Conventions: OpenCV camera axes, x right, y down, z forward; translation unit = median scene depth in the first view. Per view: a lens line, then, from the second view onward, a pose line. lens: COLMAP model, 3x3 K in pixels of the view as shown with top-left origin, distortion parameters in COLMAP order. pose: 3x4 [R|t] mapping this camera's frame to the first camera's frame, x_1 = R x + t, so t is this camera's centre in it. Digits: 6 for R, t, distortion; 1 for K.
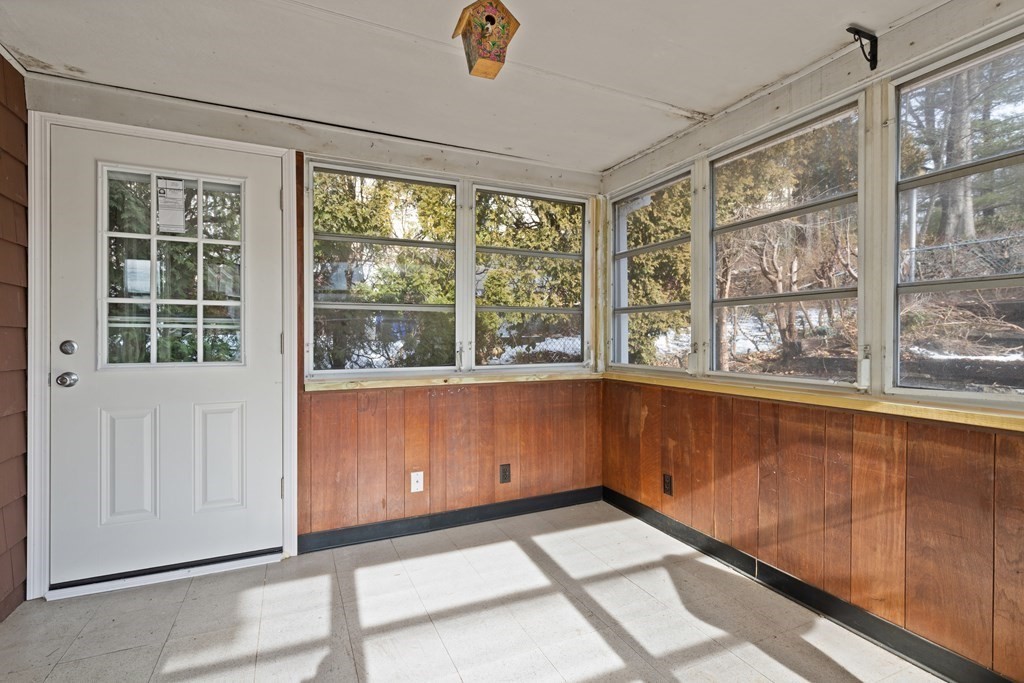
lens RADIAL K [[485.8, 0, 509.7], [0, 485.8, 339.2], [0, 0, 1]] dist [0.001260, 0.000092]
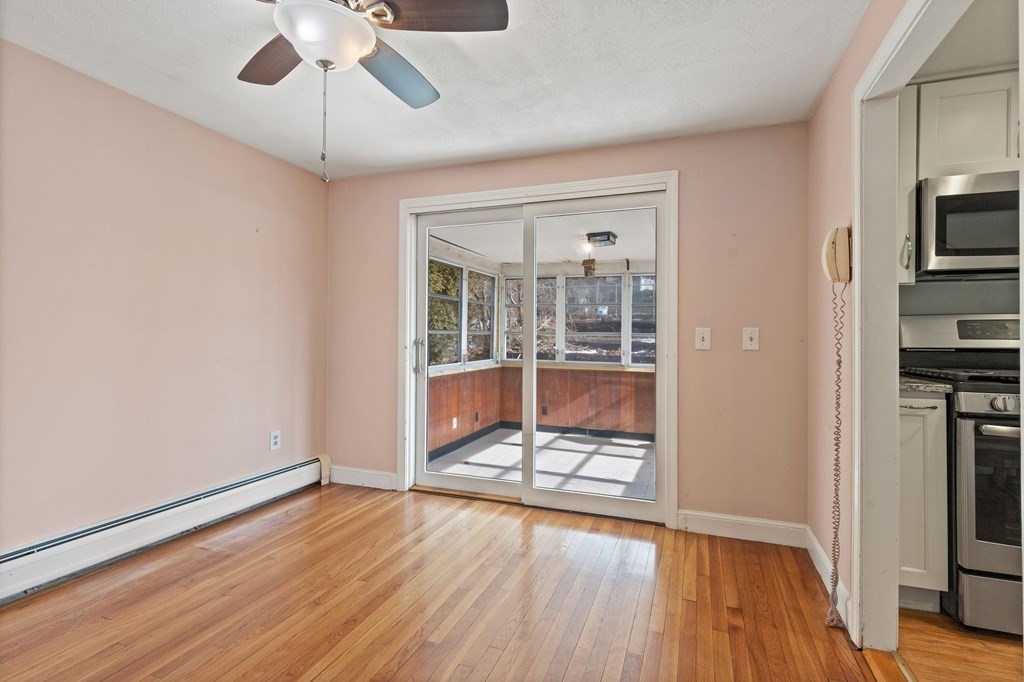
lens RADIAL K [[481.4, 0, 515.1], [0, 481.4, 332.5], [0, 0, 1]] dist [0.008516, 0.000090]
pose [[0.710827, 0.015578, 0.703194, -1.750214], [-0.011190, 0.999879, -0.010840, -0.061276], [-0.703278, -0.000163, 0.710915, -0.676720]]
